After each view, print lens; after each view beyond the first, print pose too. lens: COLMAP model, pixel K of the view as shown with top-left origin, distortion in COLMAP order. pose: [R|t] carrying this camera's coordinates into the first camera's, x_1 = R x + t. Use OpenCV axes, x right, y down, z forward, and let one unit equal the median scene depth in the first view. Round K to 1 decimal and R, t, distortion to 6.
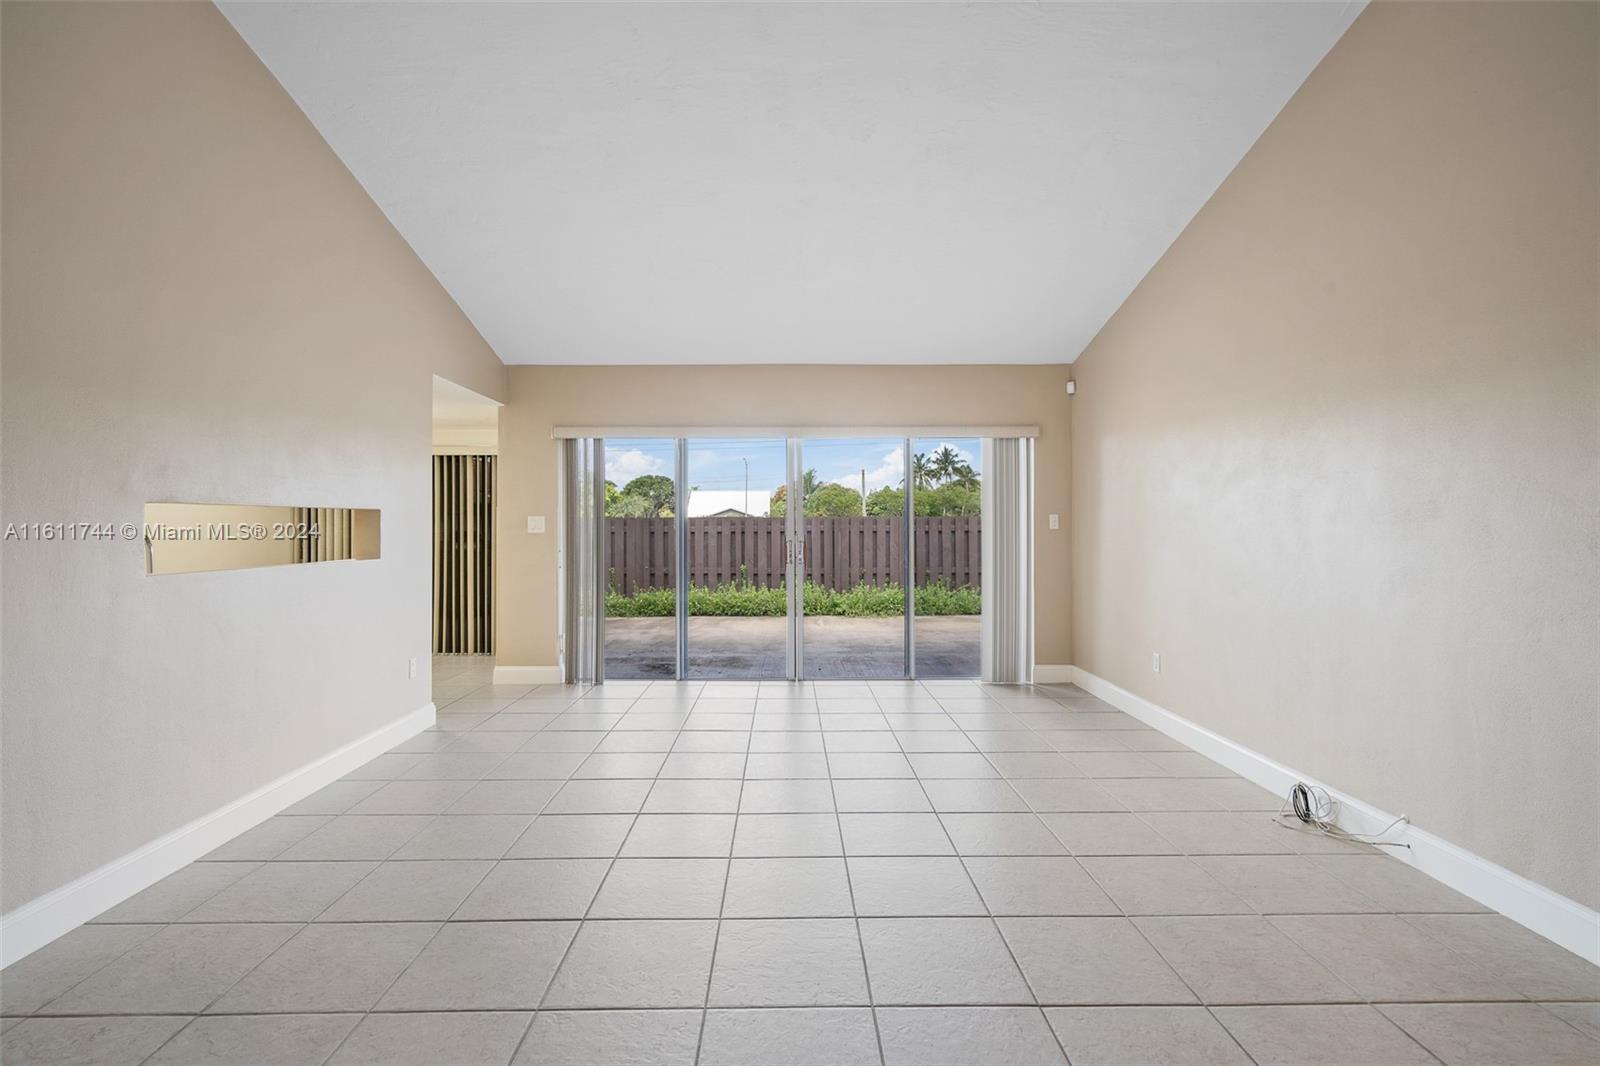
lens RADIAL K [[731.2, 0, 800.5], [0, 731.2, 523.3], [0, 0, 1]] dist [-0.005755, 0.000311]
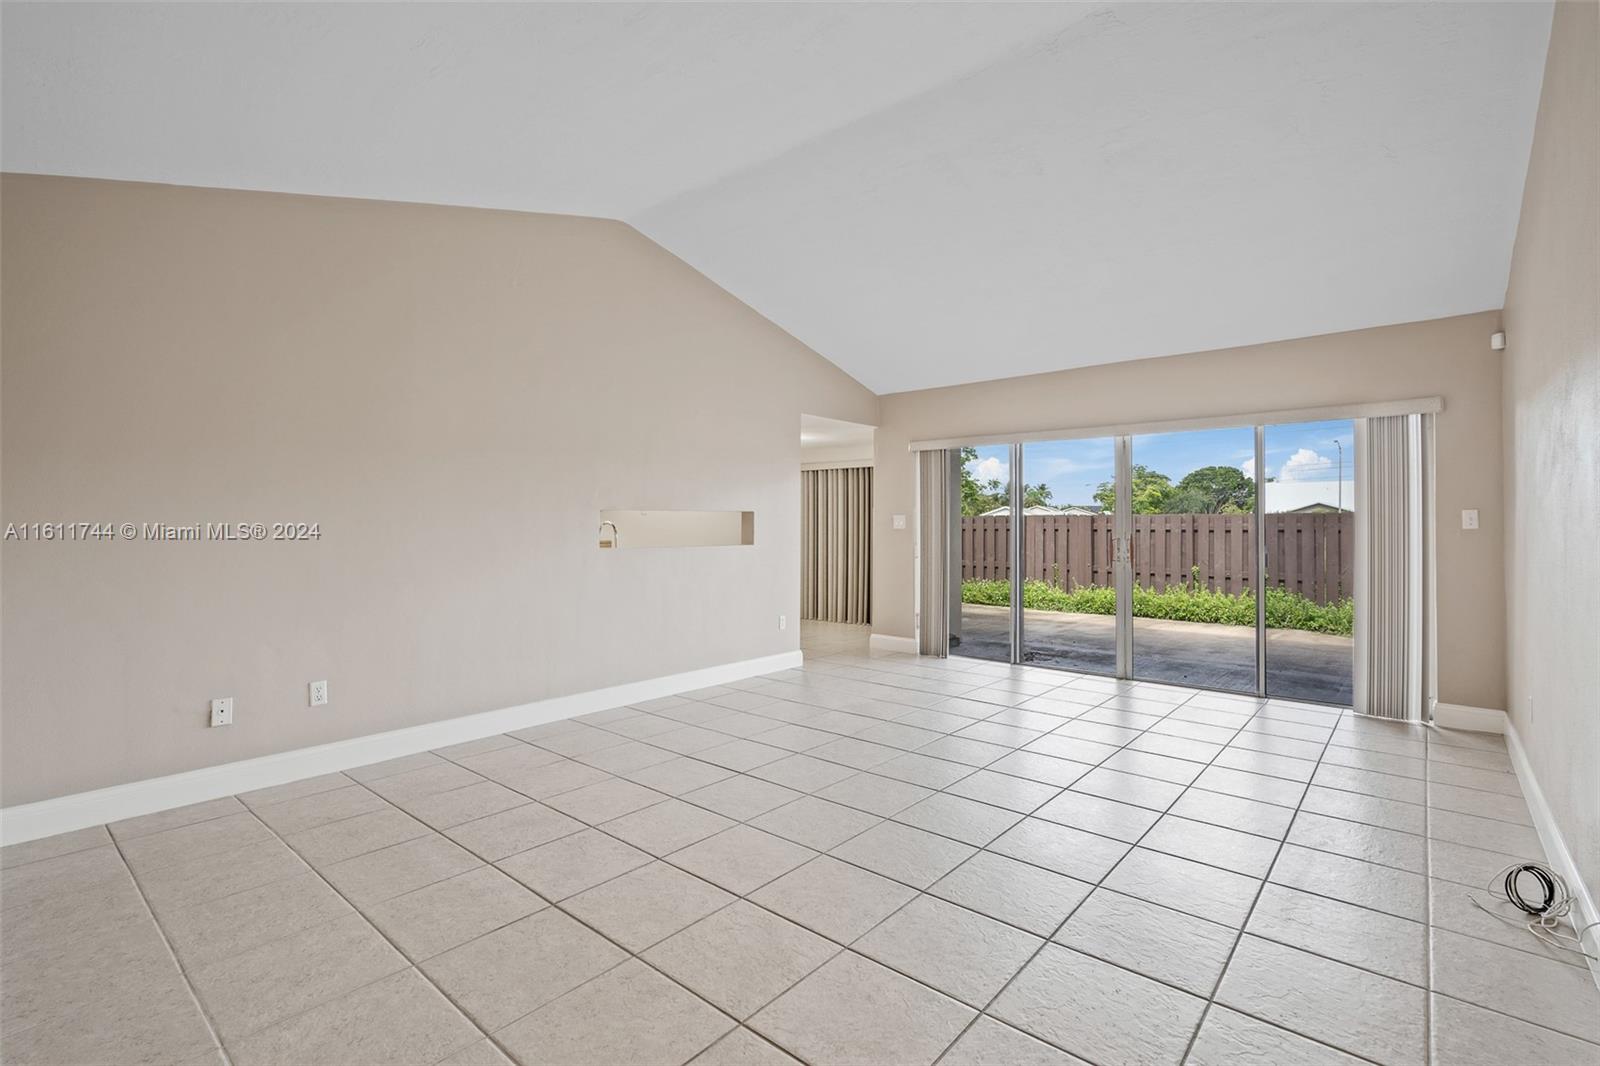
lens RADIAL K [[729.3, 0, 797.6], [0, 729.3, 532.2], [0, 0, 1]] dist [-0.005084, 0.000331]
pose [[0.753316, 0.011595, -0.657557, 0.312930], [-0.000705, 0.999858, 0.016822, -0.001347], [0.657658, -0.012208, 0.753217, -0.037046]]
